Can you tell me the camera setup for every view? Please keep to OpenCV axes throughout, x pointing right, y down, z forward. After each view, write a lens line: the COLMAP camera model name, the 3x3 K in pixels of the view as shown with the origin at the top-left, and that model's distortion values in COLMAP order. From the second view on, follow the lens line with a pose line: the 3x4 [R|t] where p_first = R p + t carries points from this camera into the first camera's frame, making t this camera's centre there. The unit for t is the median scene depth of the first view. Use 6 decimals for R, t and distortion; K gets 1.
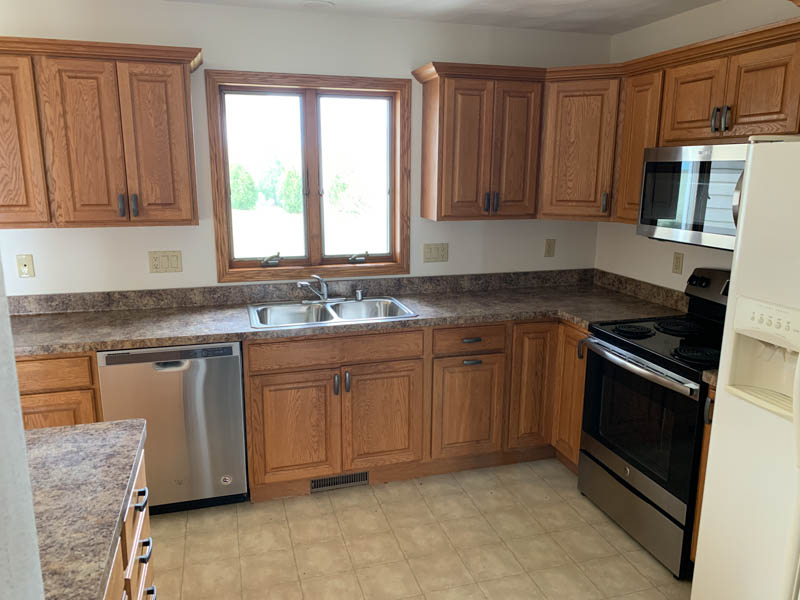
lens RADIAL K [[609.3, 0, 400.5], [0, 609.3, 300.9], [0, 0, 1]] dist [0.034645, -0.053286]
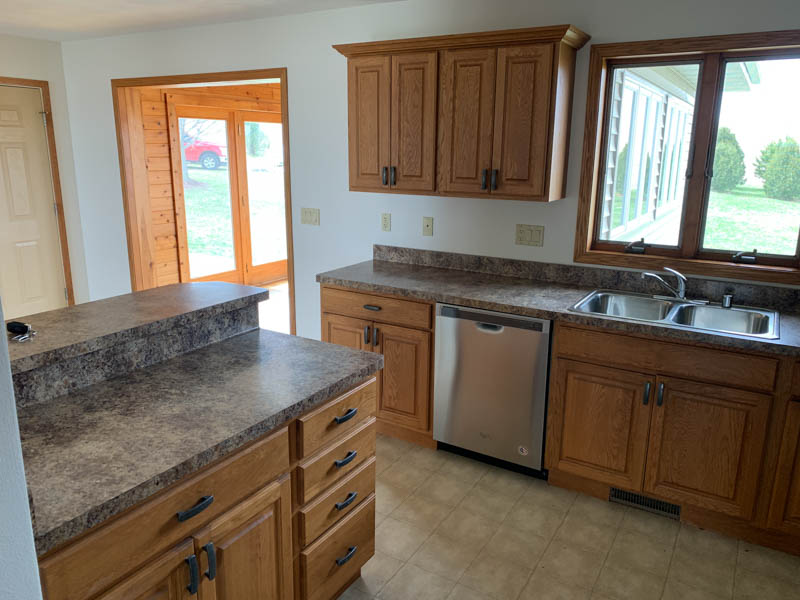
lens RADIAL K [[609.3, 0, 395.8], [0, 609.3, 300.2], [0, 0, 1]] dist [0.034645, -0.053286]
pose [[0.659986, 0.185070, -0.728126, 0.276776], [-0.164493, 0.981264, 0.100312, -0.023240], [0.733049, 0.053567, 0.678063, 0.131838]]
